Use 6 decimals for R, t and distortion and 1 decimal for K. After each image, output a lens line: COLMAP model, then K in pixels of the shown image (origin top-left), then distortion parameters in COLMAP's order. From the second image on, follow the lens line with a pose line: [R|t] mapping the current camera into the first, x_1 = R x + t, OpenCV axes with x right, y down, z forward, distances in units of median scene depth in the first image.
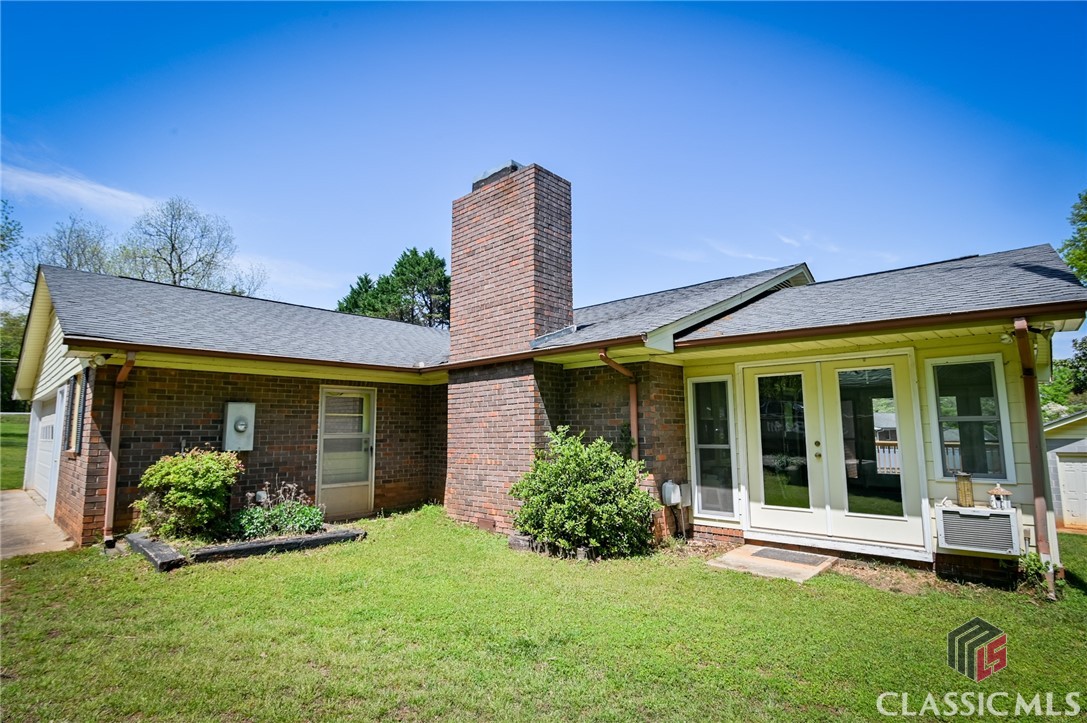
lens RADIAL K [[532.9, 0, 542.9], [0, 532.9, 362.2], [0, 0, 1]] dist [-0.019683, -0.000165]
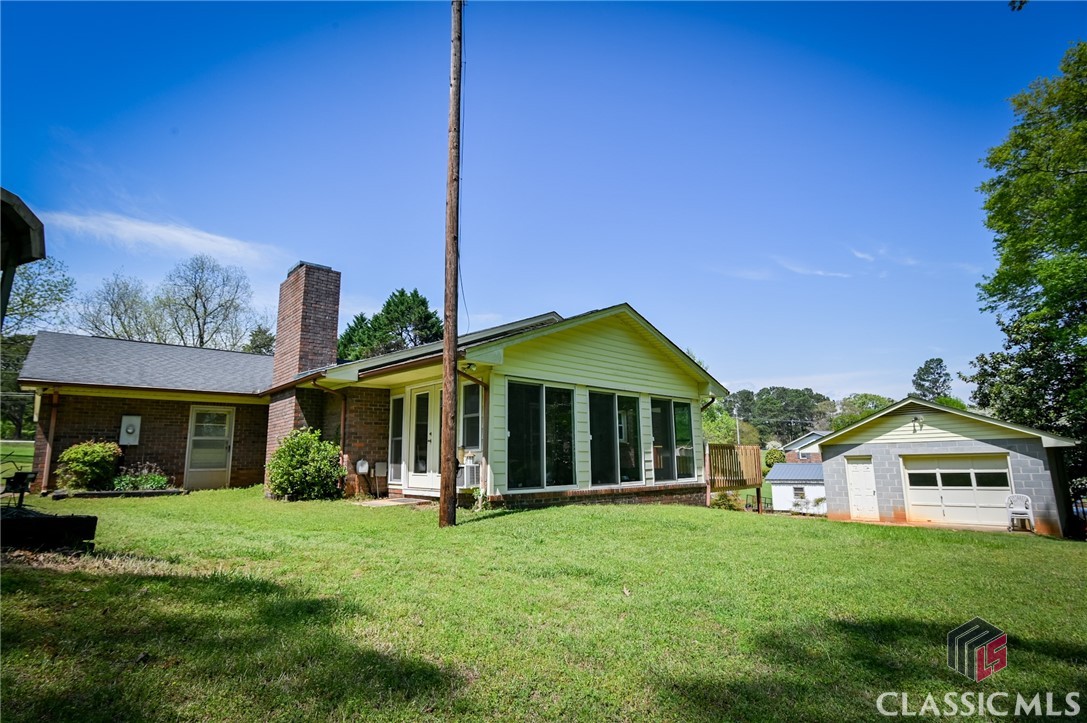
lens RADIAL K [[532.9, 0, 540.8], [0, 532.9, 360.7], [0, 0, 1]] dist [-0.019683, -0.000165]
pose [[0.996430, -0.023751, -0.081014, 0.865052], [0.019514, 0.998420, -0.052692, 0.015872], [0.082138, 0.050923, 0.995319, -0.558915]]
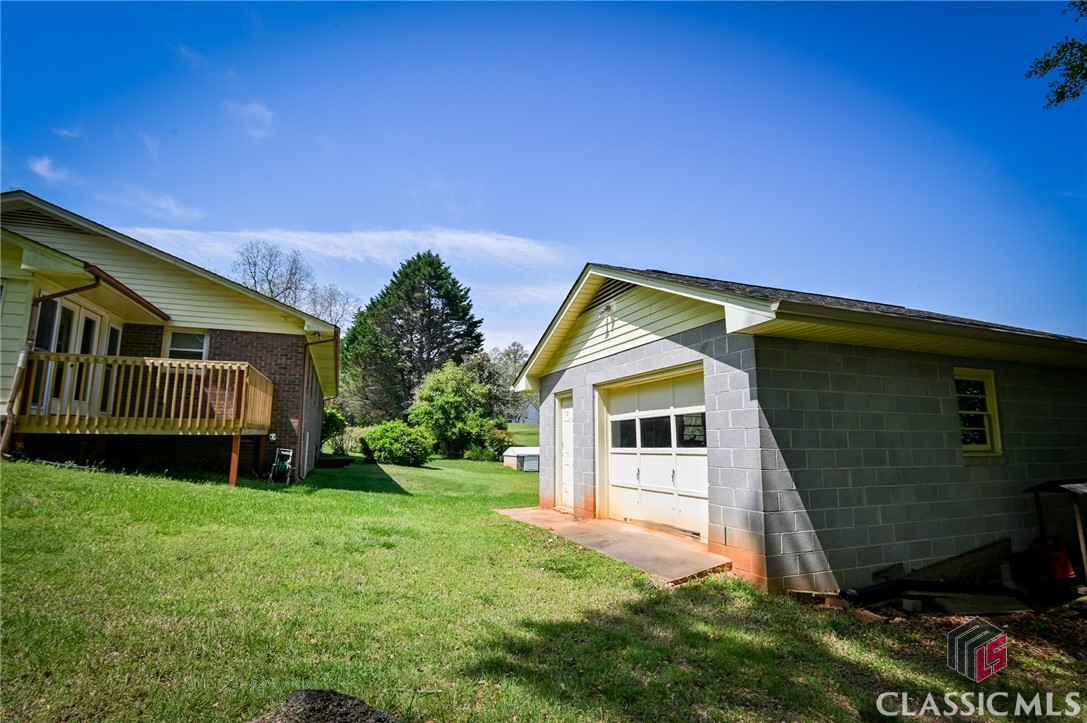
lens RADIAL K [[532.9, 0, 550.2], [0, 532.9, 364.3], [0, 0, 1]] dist [-0.019683, -0.000165]
pose [[0.903584, -0.054620, -0.424915, 2.724379], [0.049243, 0.998507, -0.023635, 0.328300], [0.425572, 0.000432, 0.904925, 0.860520]]
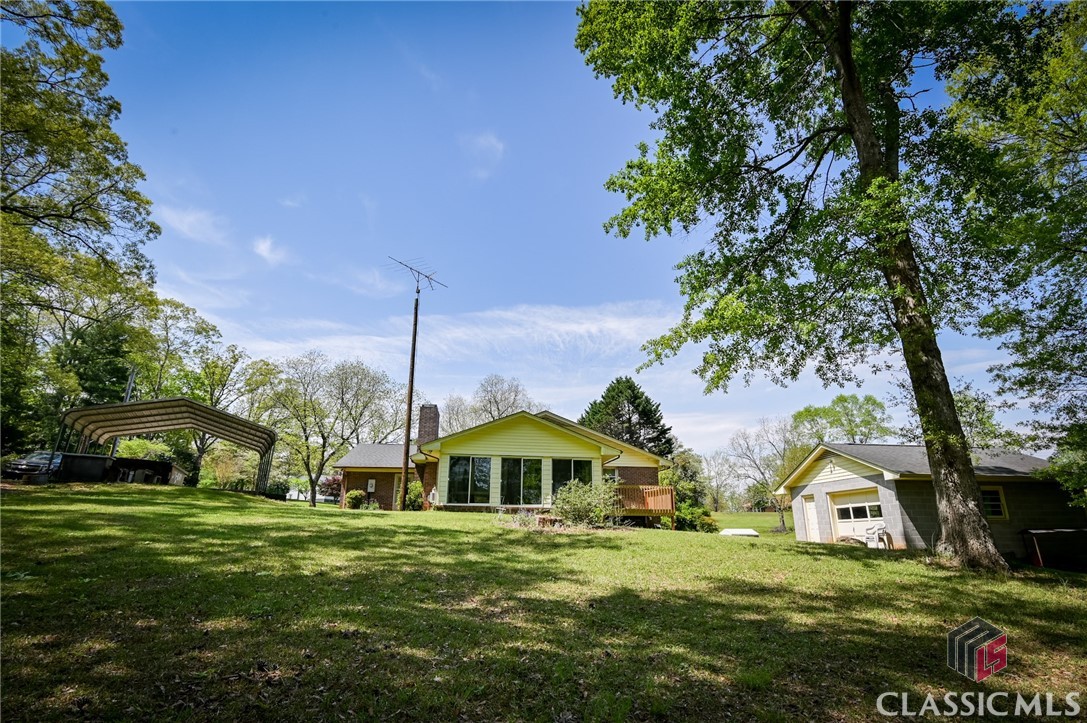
lens RADIAL K [[532.9, 0, 540.6], [0, 532.9, 361.5], [0, 0, 1]] dist [-0.019683, -0.000165]
pose [[0.756613, -0.189135, -0.625912, 3.058902], [0.074112, 0.975889, -0.205302, 0.128819], [0.649650, 0.108947, 0.752387, -1.265760]]
